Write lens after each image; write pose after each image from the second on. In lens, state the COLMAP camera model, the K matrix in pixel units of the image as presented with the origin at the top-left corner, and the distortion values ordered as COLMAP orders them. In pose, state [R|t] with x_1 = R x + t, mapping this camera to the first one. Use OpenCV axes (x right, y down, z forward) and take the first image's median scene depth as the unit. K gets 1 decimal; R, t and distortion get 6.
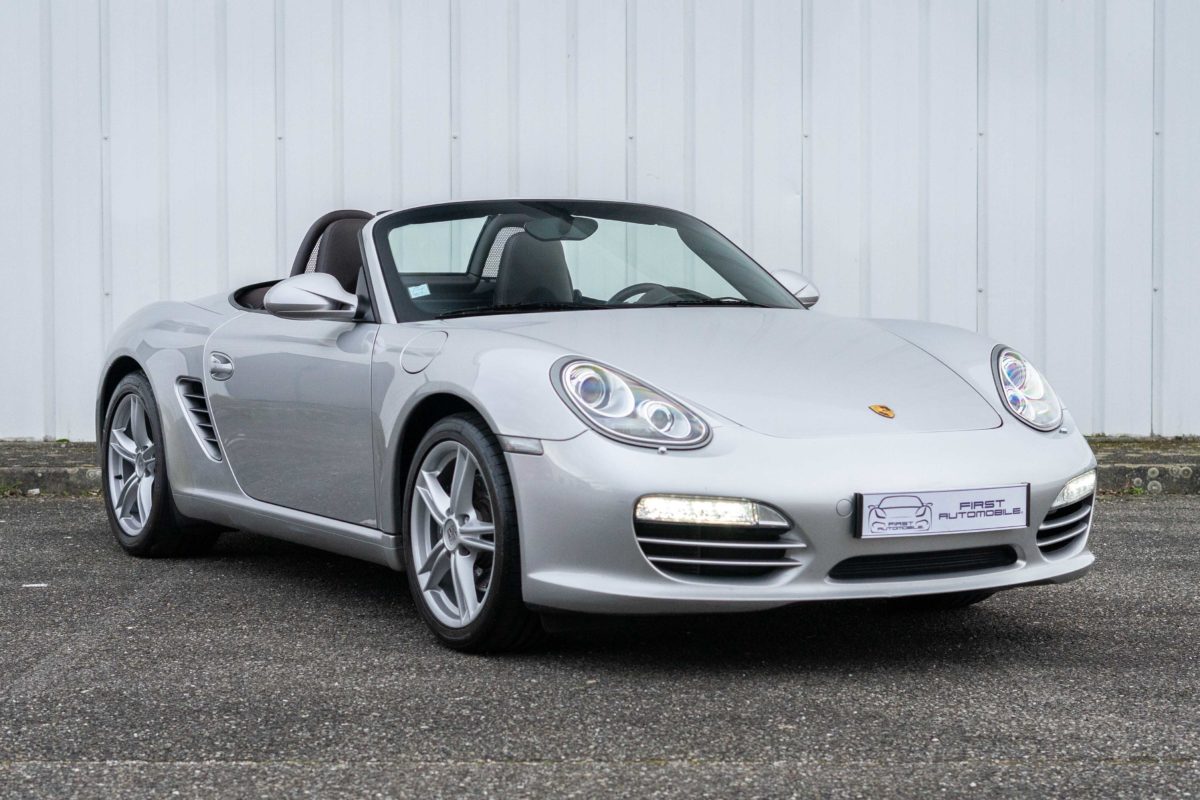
lens RADIAL K [[1770.3, 0, 600.3], [0, 1770.3, 372.0], [0, 0, 1]] dist [-0.003625, -0.014614]
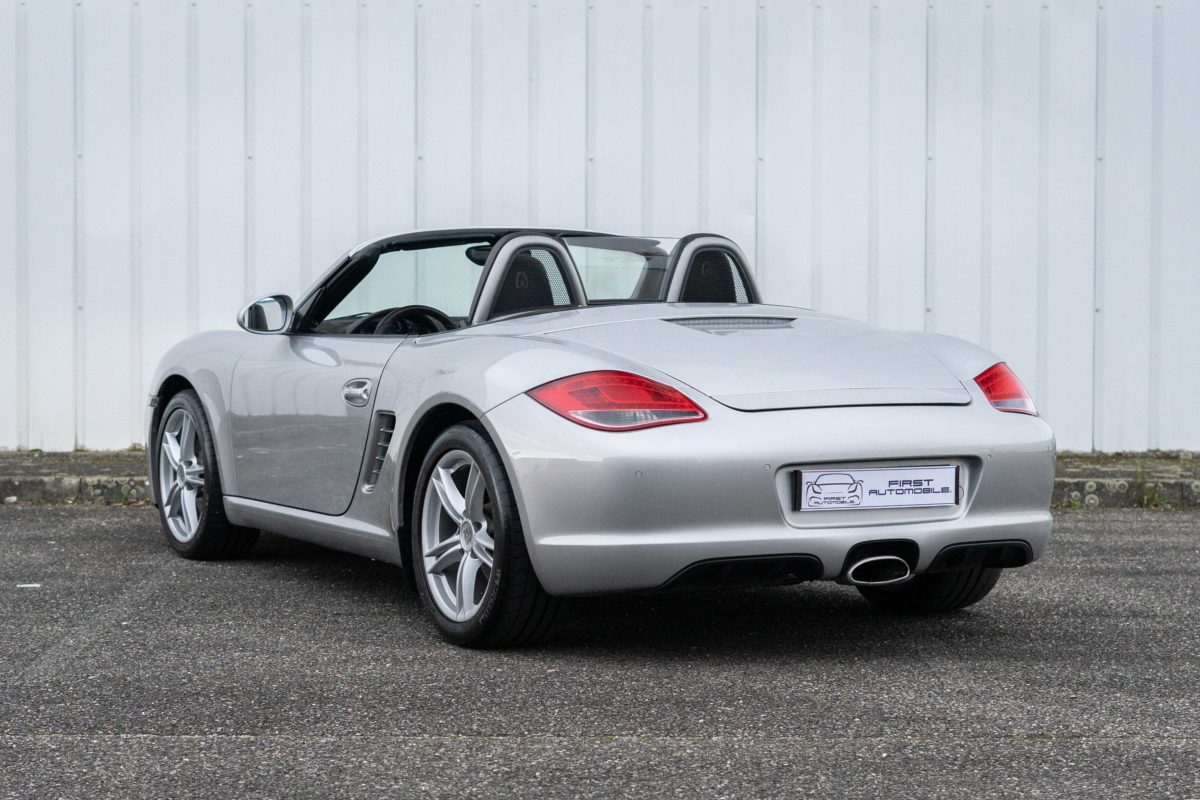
lens RADIAL K [[1838.1, 0, 574.7], [0, 1838.1, 398.0], [0, 0, 1]] dist [-0.008592, -0.000687]
pose [[0.999944, 0.005765, 0.008837, -0.001498], [-0.005839, 0.999948, 0.008339, -0.005134], [-0.008789, -0.008390, 0.999926, -0.155782]]
